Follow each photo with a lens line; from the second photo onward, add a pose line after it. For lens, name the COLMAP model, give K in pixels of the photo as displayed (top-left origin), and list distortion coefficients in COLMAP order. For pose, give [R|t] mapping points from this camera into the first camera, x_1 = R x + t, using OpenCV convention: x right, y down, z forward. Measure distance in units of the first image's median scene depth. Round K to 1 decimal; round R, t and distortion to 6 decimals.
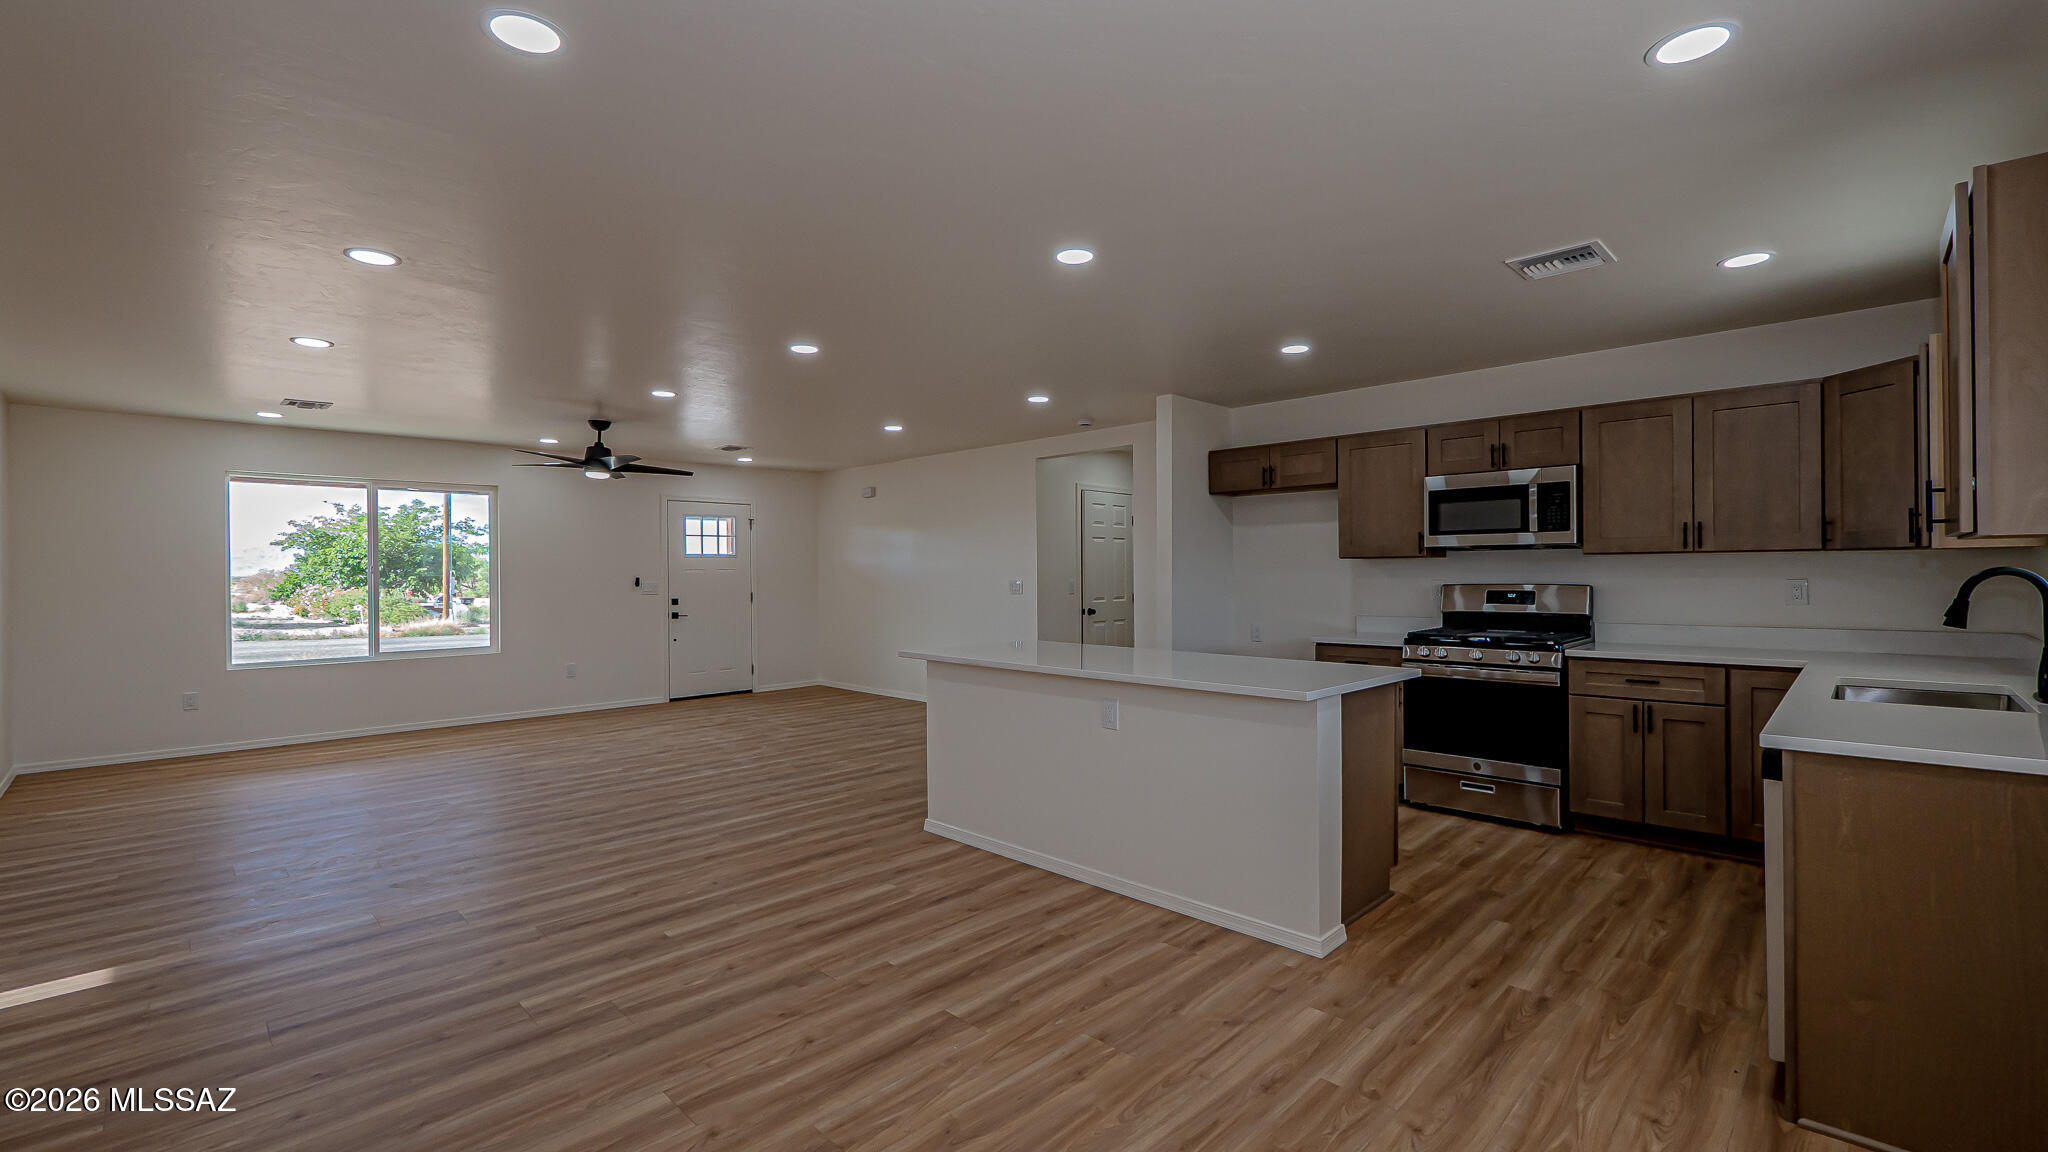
lens RADIAL K [[866.8, 0, 1024.0], [0, 866.8, 576.0], [0, 0, 1]] dist [-0.000878, -0.000900]
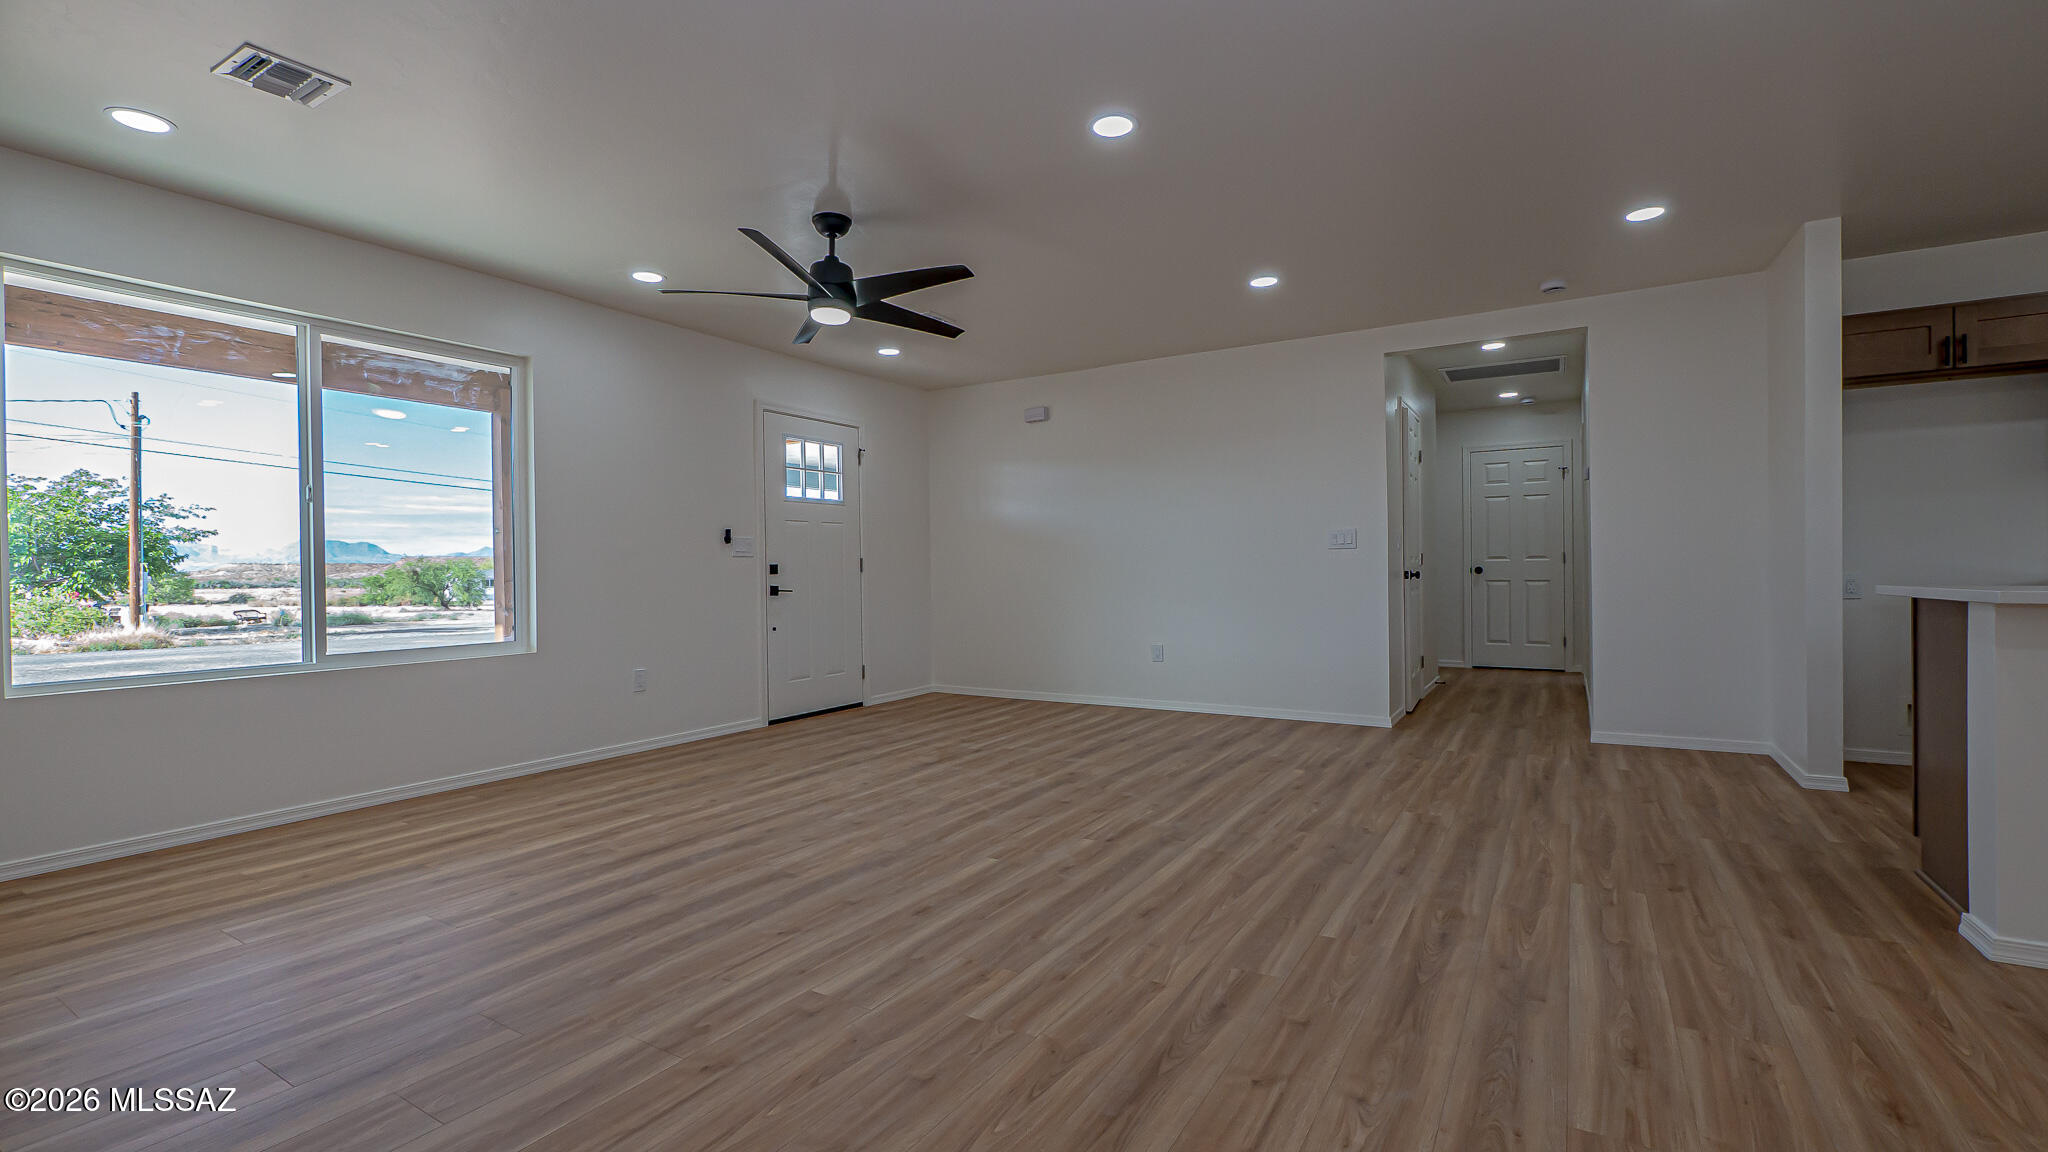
lens RADIAL K [[887.5, 0, 1024.0], [0, 887.5, 576.0], [0, 0, 1]] dist [-0.002792, -0.001303]
pose [[0.972783, -0.007228, 0.231606, -0.774143], [0.007354, 0.999973, 0.000318, 0.074232], [-0.231602, 0.001394, 0.972810, 0.655391]]
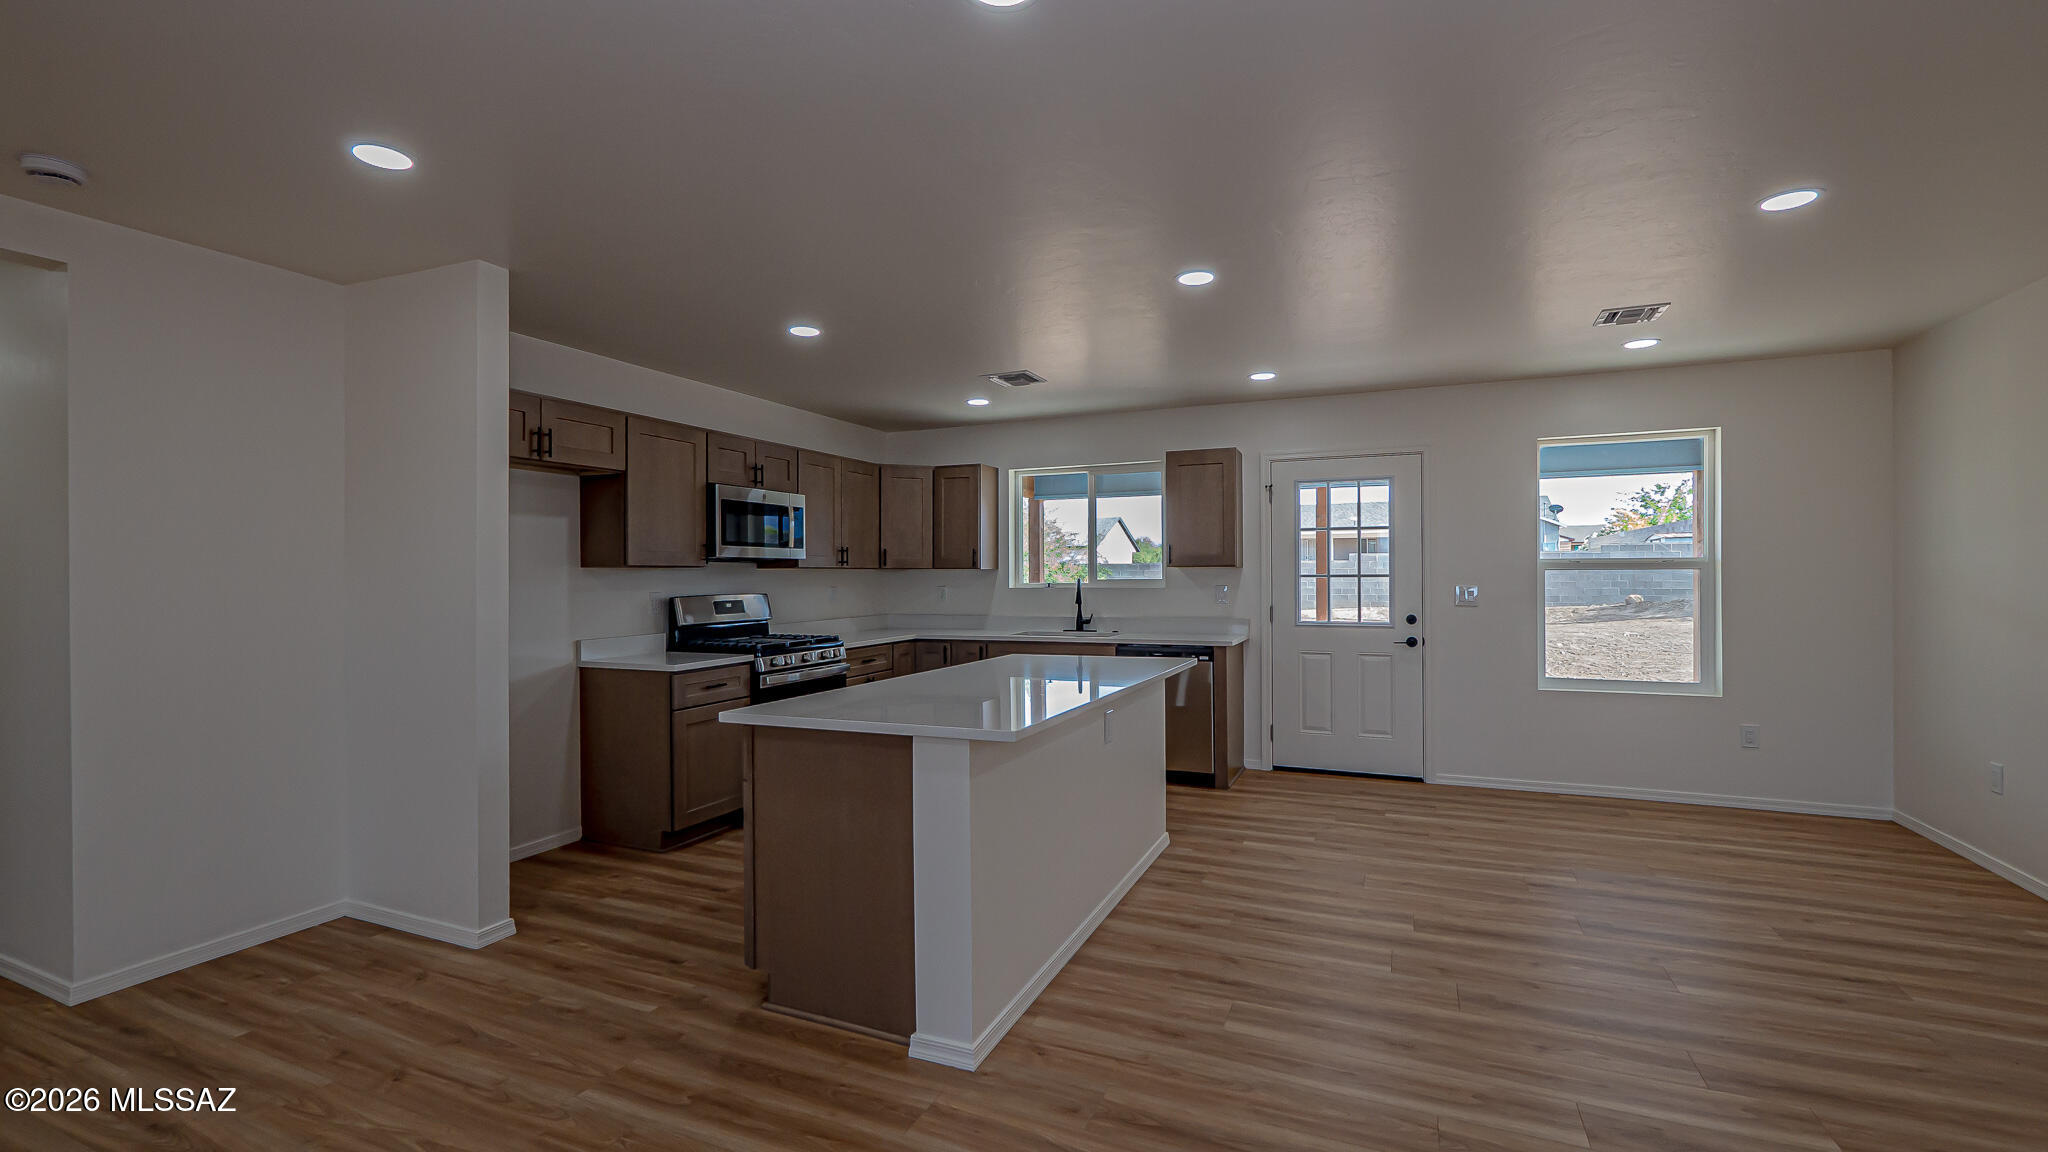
lens RADIAL K [[866.8, 0, 1024.0], [0, 866.8, 576.0], [0, 0, 1]] dist [-0.000878, -0.000900]
pose [[-0.363979, 0.010615, 0.931347, -0.630453], [0.011710, 0.999908, -0.006820, -0.002330], [-0.931334, 0.008424, -0.364070, 1.184092]]
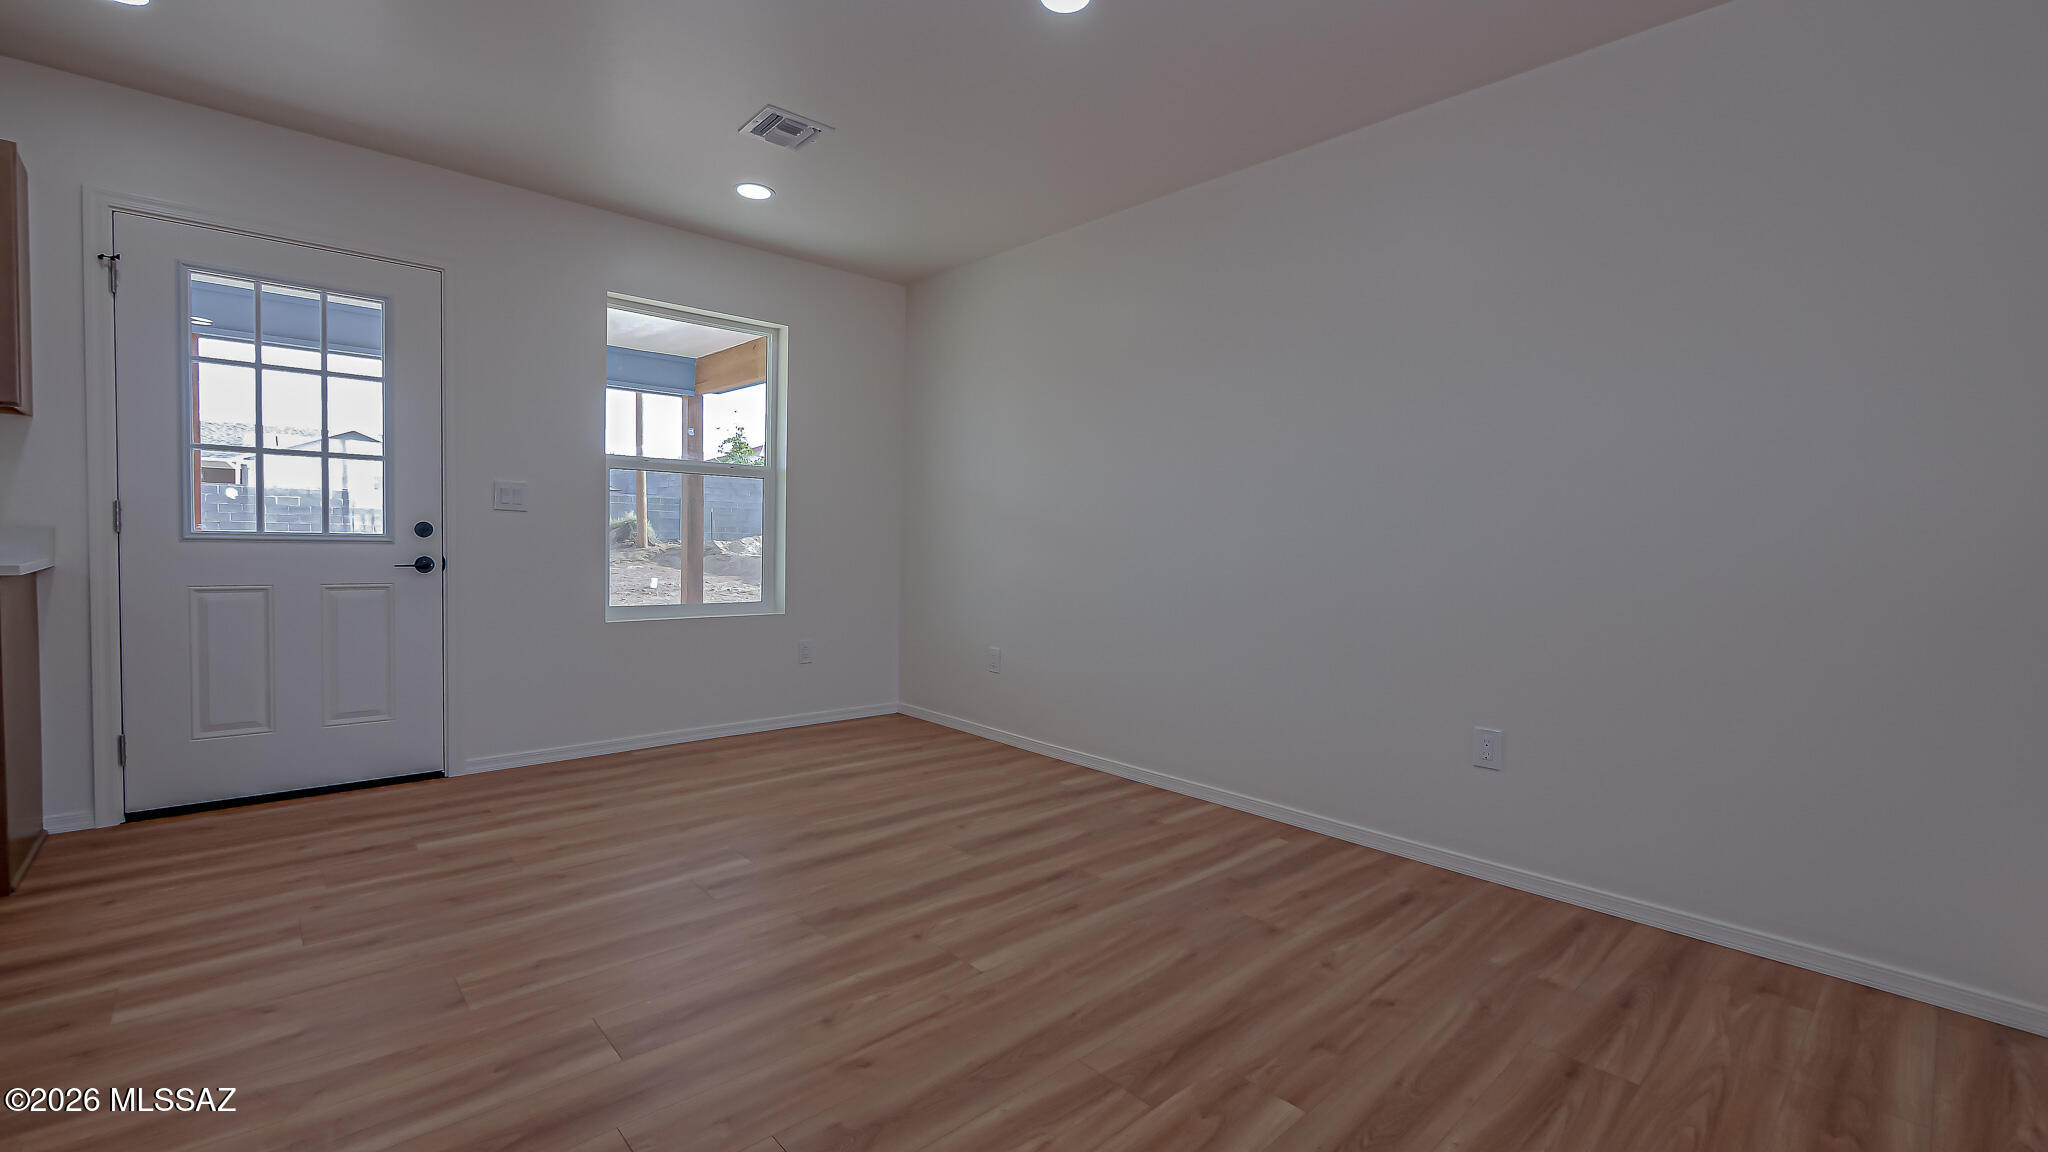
lens RADIAL K [[866.8, 0, 1024.0], [0, 866.8, 576.0], [0, 0, 1]] dist [-0.000878, -0.000900]
pose [[-0.998982, -0.012826, 0.043242, -0.254009], [-0.010973, 0.999022, 0.042835, 0.061657], [-0.043749, 0.042316, -0.998146, 0.982163]]
